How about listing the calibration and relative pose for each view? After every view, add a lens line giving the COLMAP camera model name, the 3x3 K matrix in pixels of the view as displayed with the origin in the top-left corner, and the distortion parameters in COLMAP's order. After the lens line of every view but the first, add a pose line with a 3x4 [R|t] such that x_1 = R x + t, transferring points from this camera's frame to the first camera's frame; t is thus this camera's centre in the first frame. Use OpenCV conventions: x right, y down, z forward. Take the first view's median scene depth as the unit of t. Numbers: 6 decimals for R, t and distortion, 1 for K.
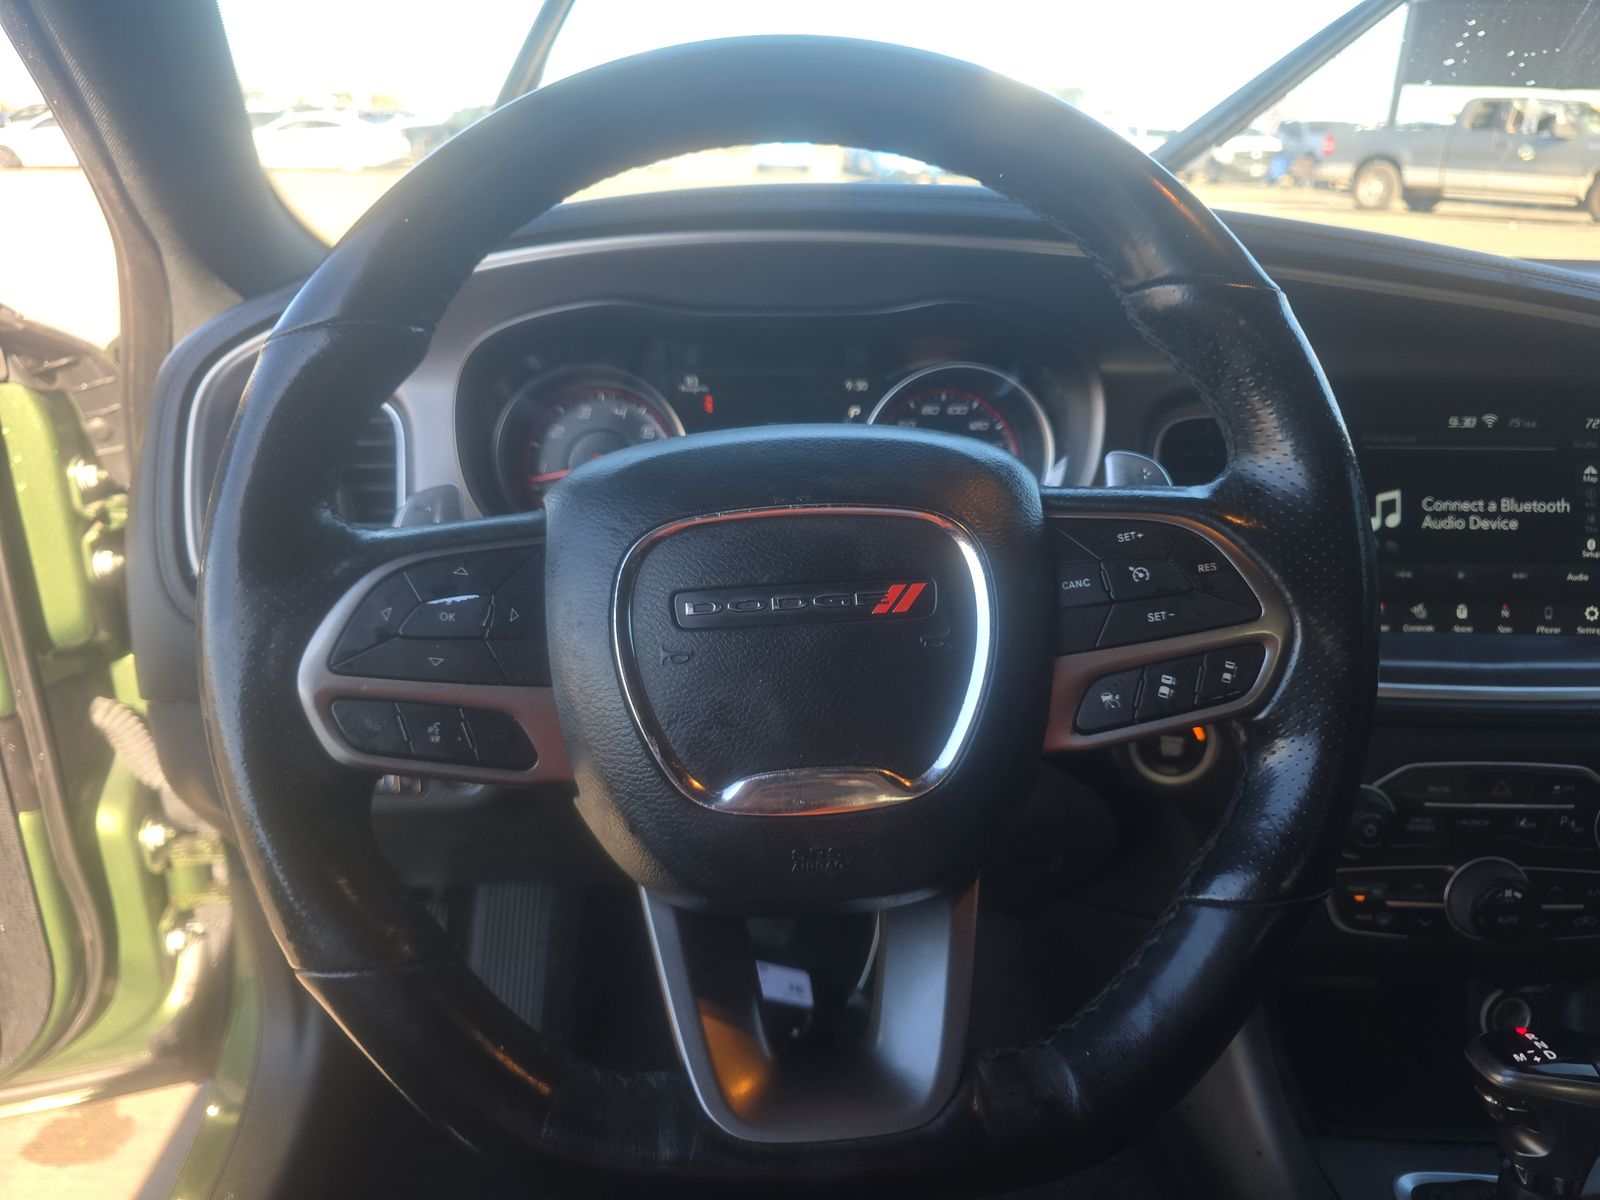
lens RADIAL K [[1085.4, 0, 801.0], [0, 1085.4, 604.2], [0, 0, 1]] dist [0.039491, -0.021460]
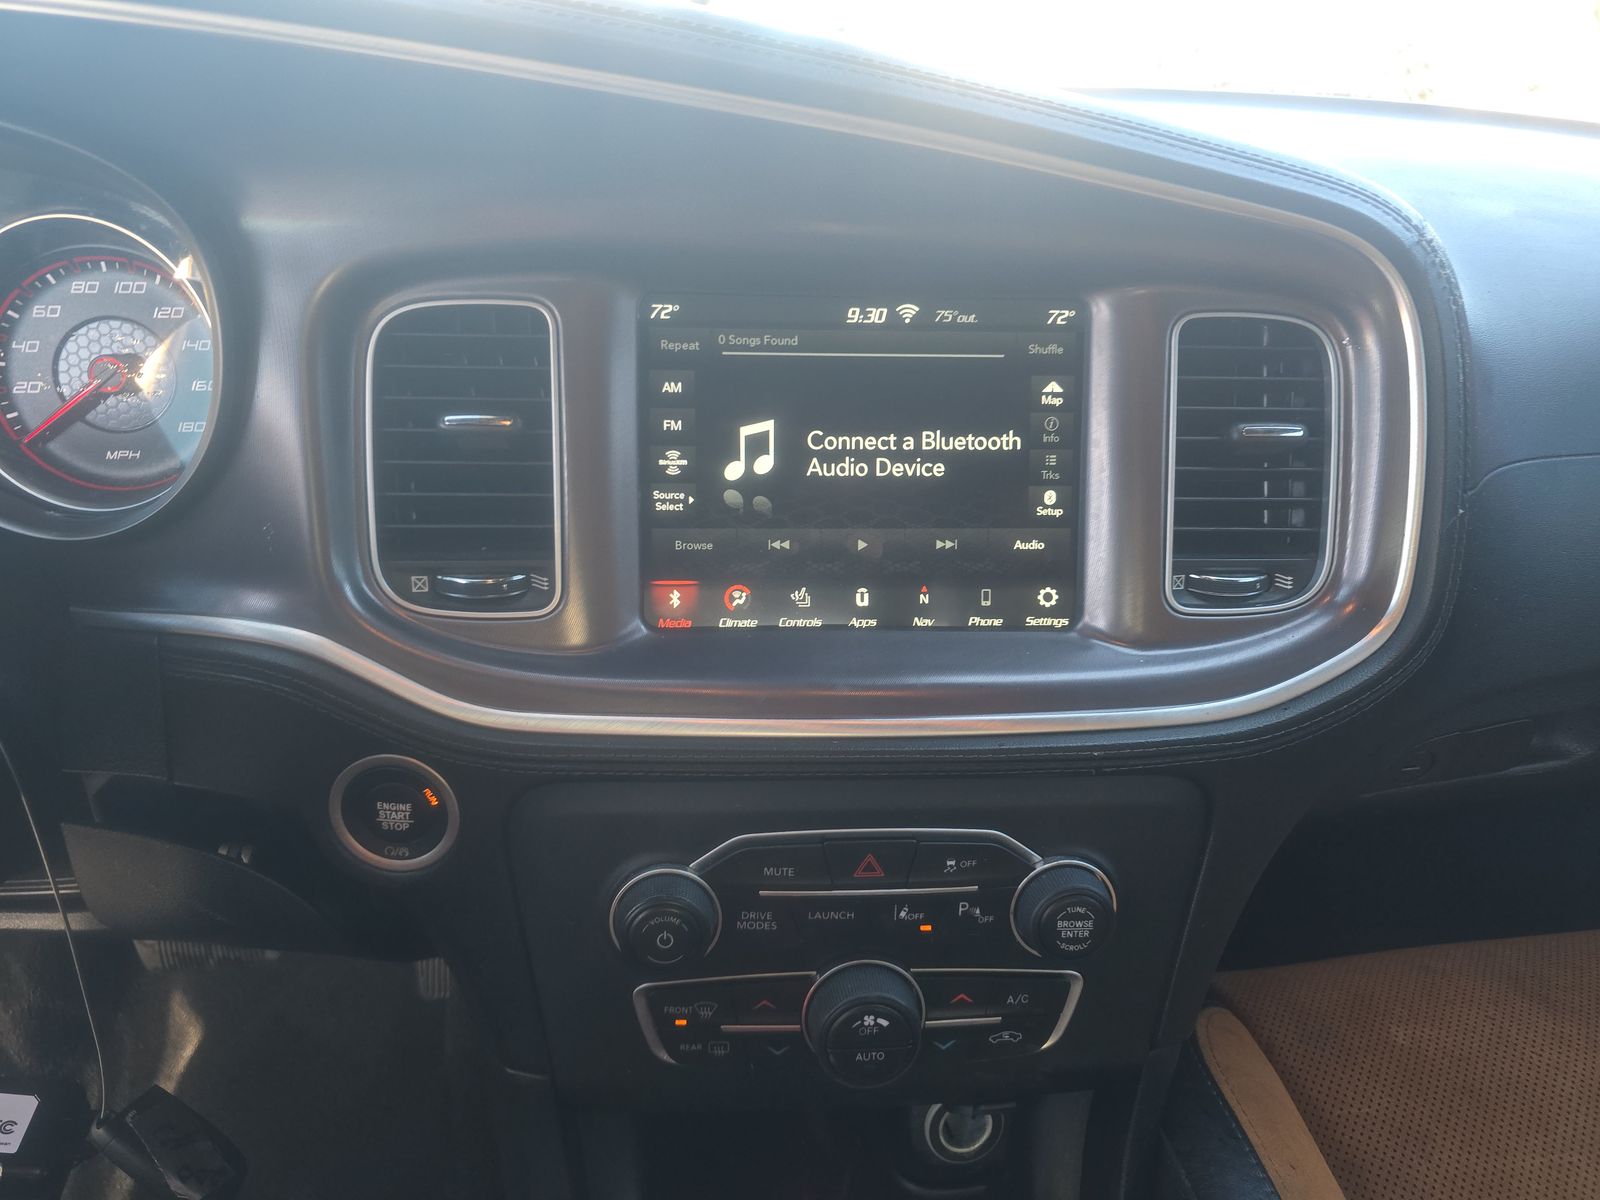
lens RADIAL K [[1003.6, 0, 795.7], [0, 1003.6, 590.0], [0, 0, 1]] dist [0.056579, -0.000883]
pose [[0.998680, -0.015117, 0.049086, 0.527726], [0.009688, 0.993994, 0.109007, -0.066954], [-0.050439, -0.108388, 0.992828, 0.375720]]
